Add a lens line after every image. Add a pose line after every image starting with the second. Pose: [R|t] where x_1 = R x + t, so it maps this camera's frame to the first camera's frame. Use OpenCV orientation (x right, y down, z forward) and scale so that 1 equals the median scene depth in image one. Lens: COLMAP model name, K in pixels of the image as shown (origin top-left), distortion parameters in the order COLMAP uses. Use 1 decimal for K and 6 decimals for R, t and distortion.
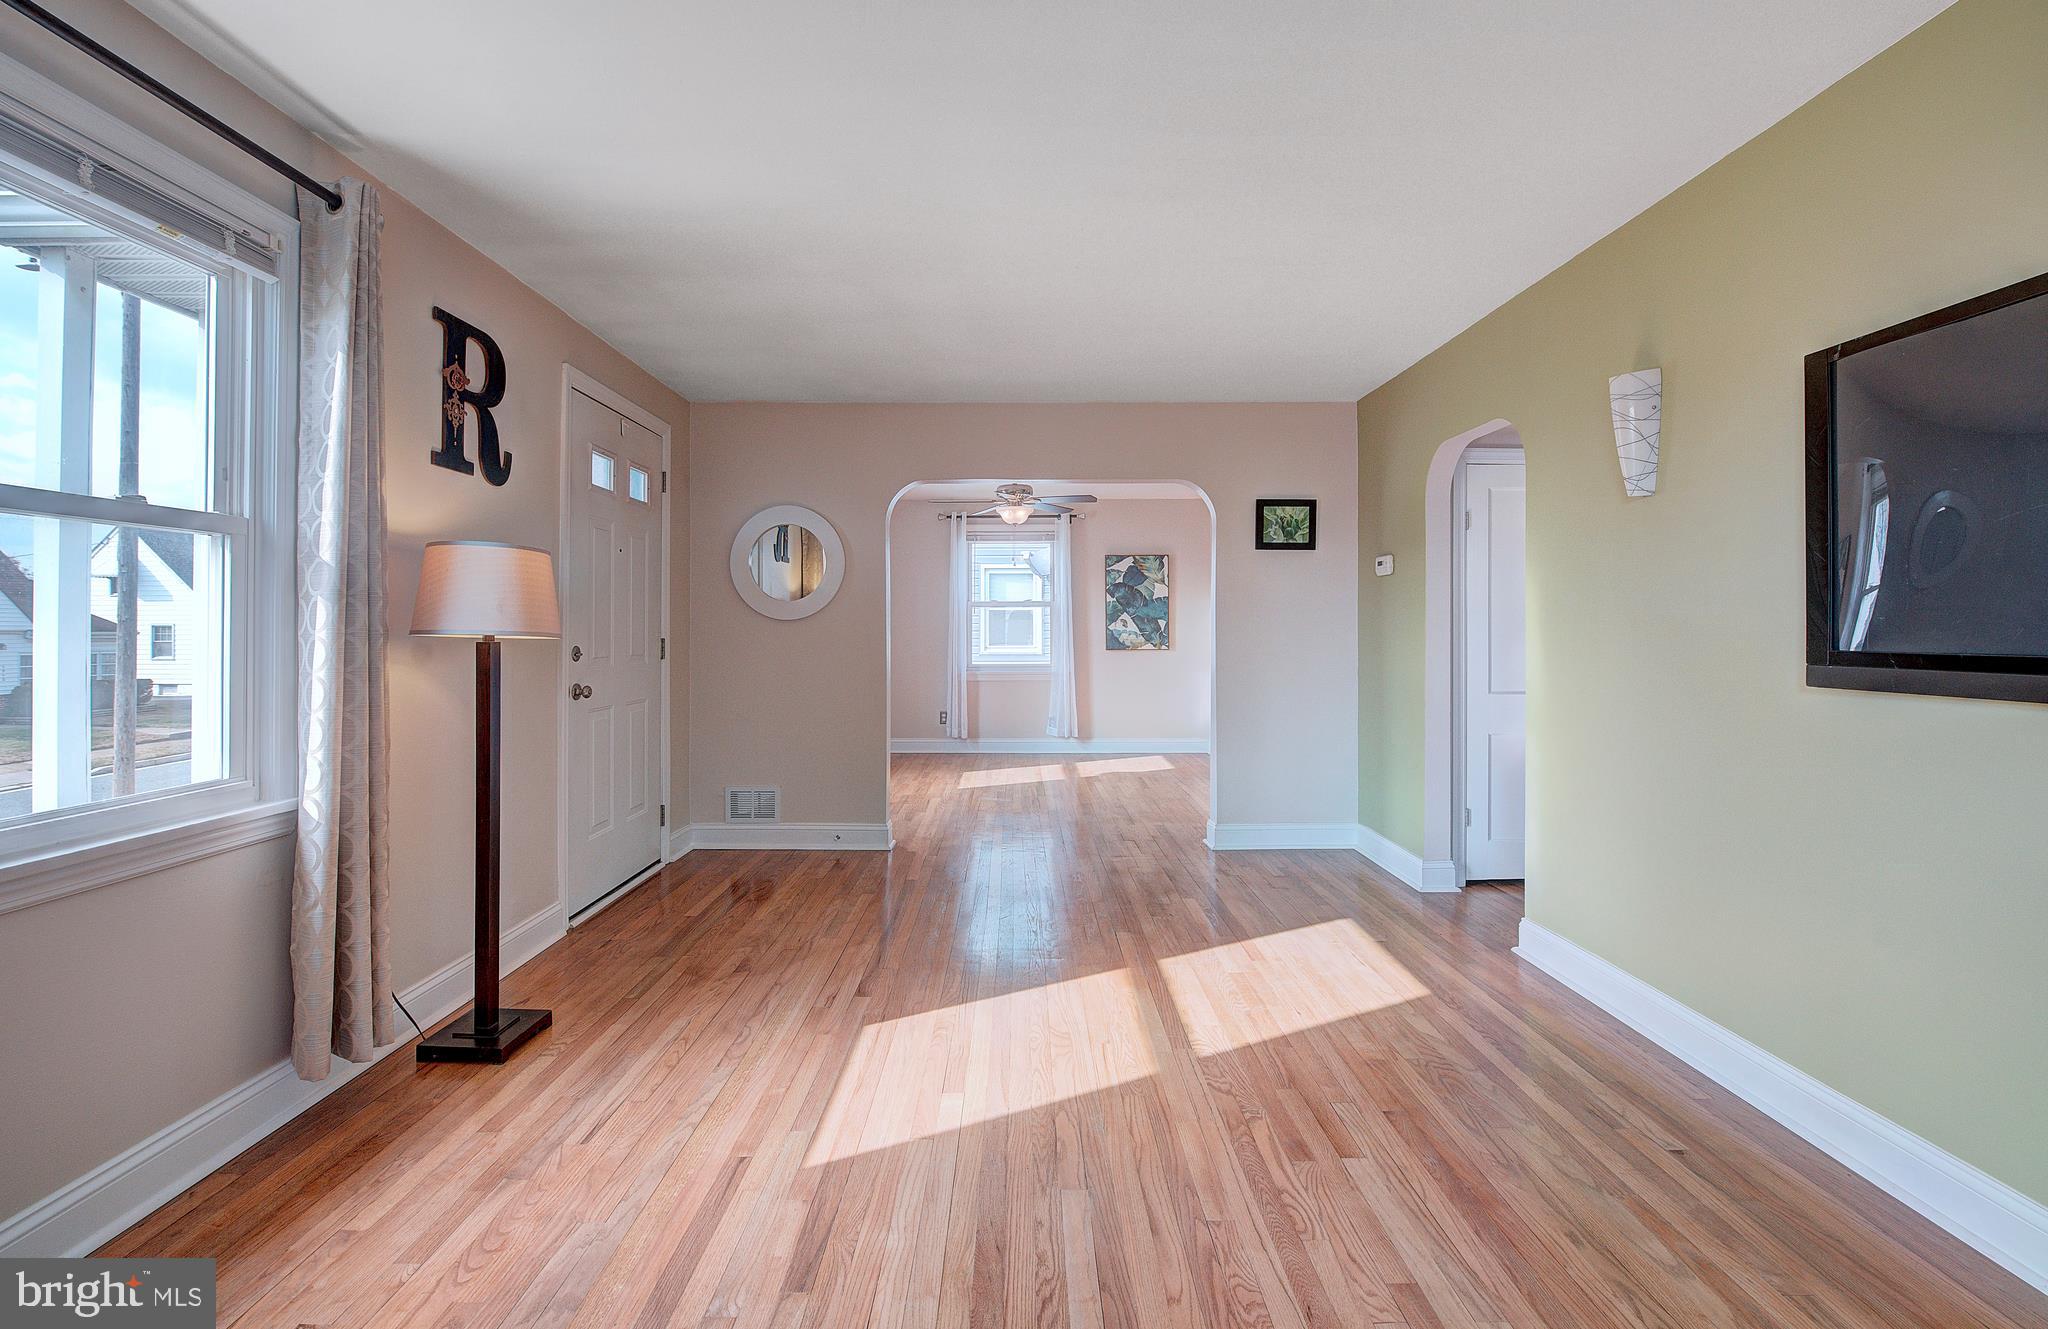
lens RADIAL K [[864.3, 0, 1027.9], [0, 864.3, 618.1], [0, 0, 1]] dist [-0.015936, -0.001144]
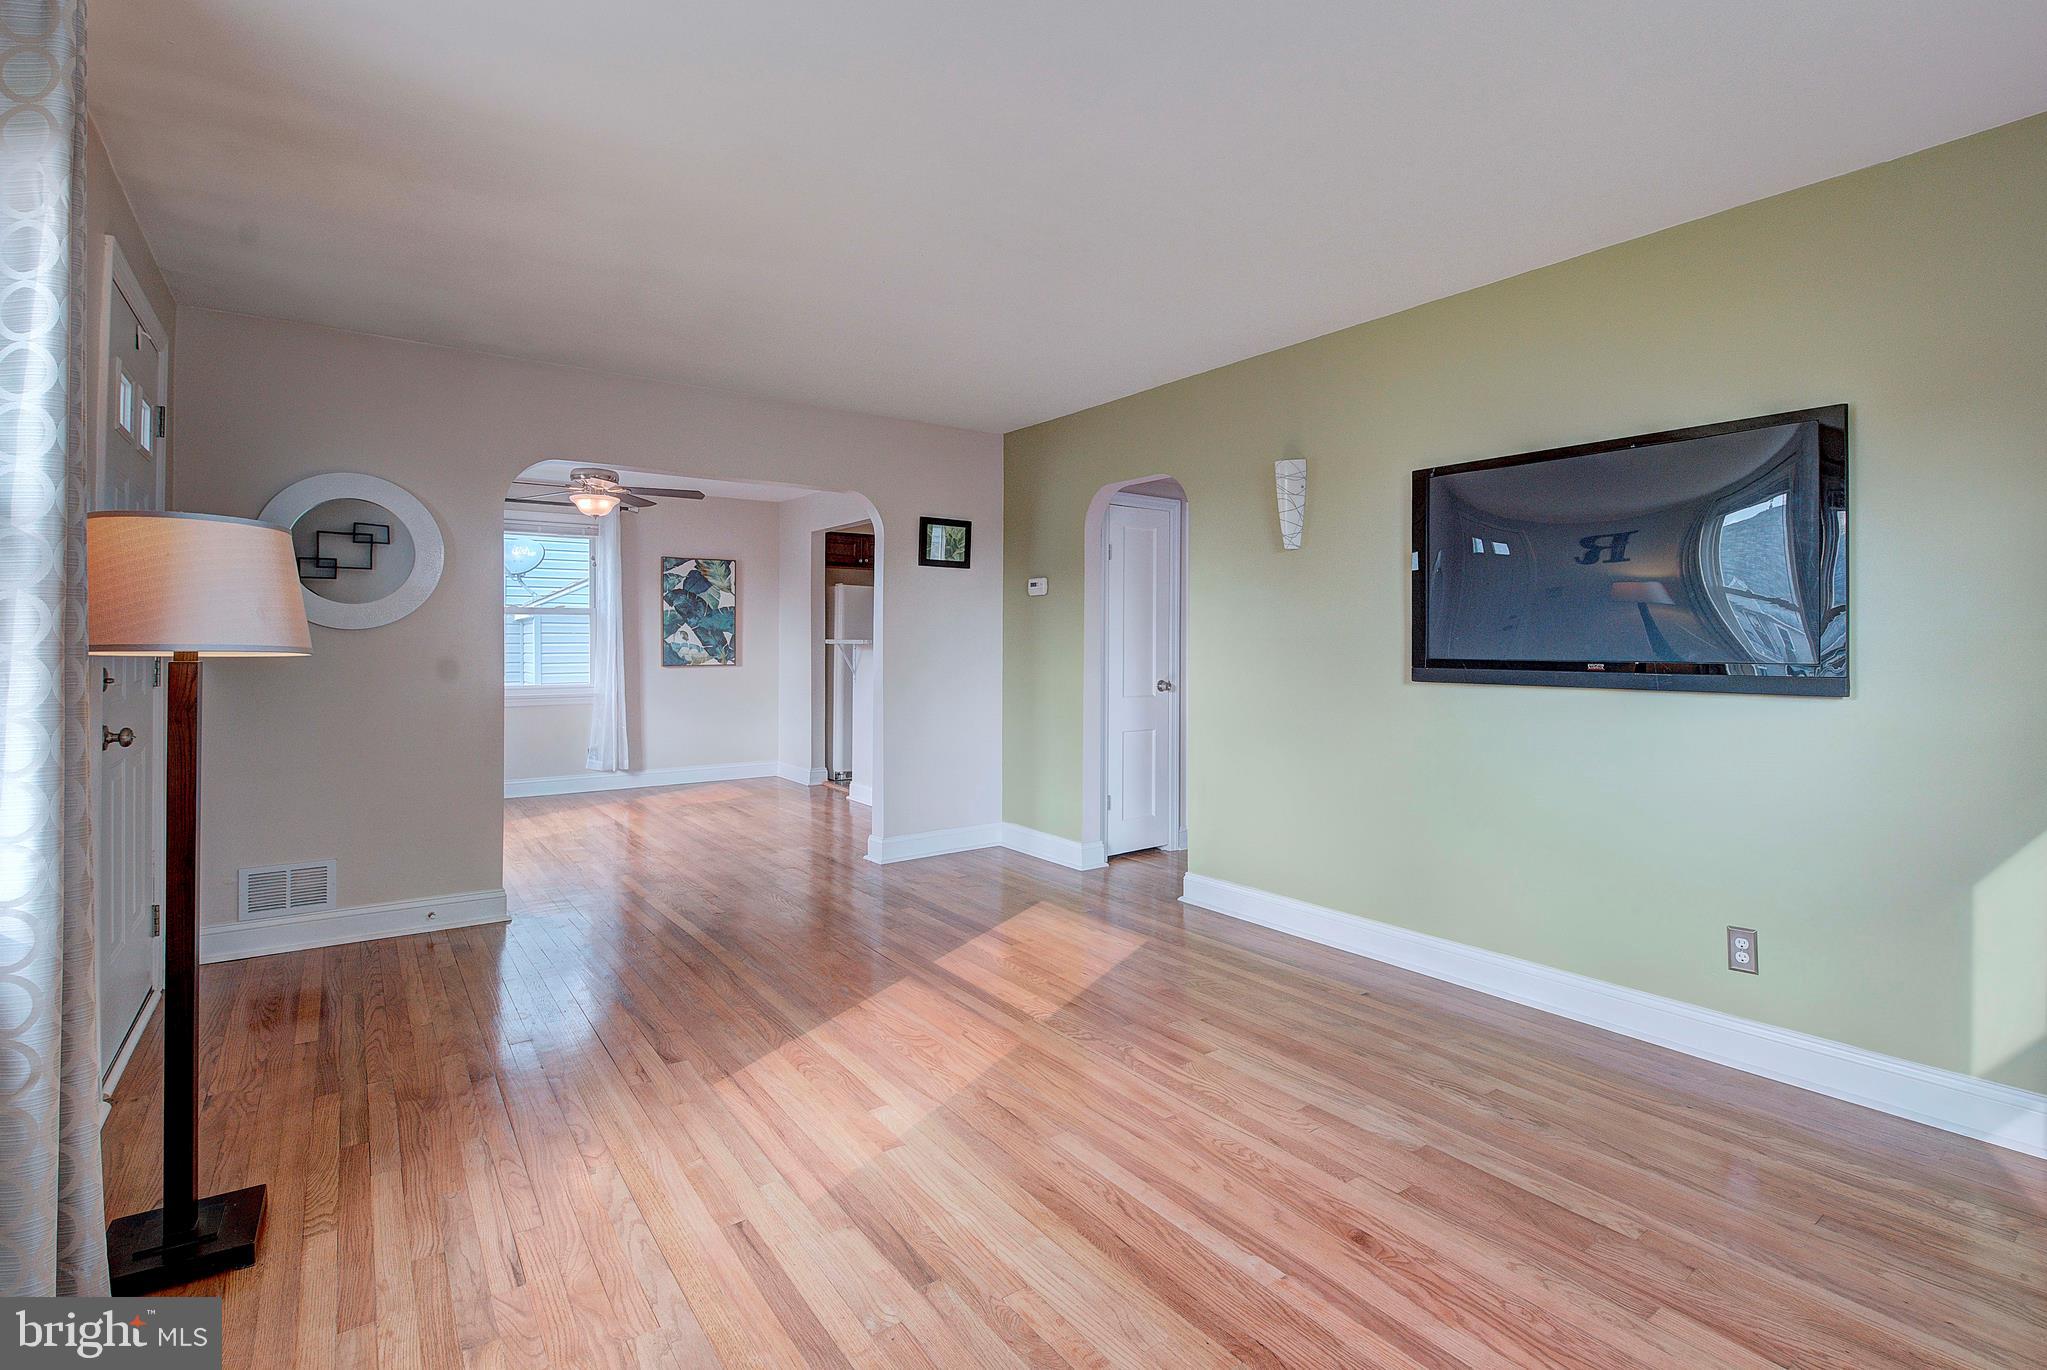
lens RADIAL K [[948.1, 0, 1066.4], [0, 948.1, 632.8], [0, 0, 1]] dist [-0.012695, -0.000853]
pose [[0.797807, 0.008319, 0.602856, -0.412653], [-0.010448, 0.999945, 0.000027, -0.002275], [-0.602823, -0.006320, 0.797850, -0.004874]]
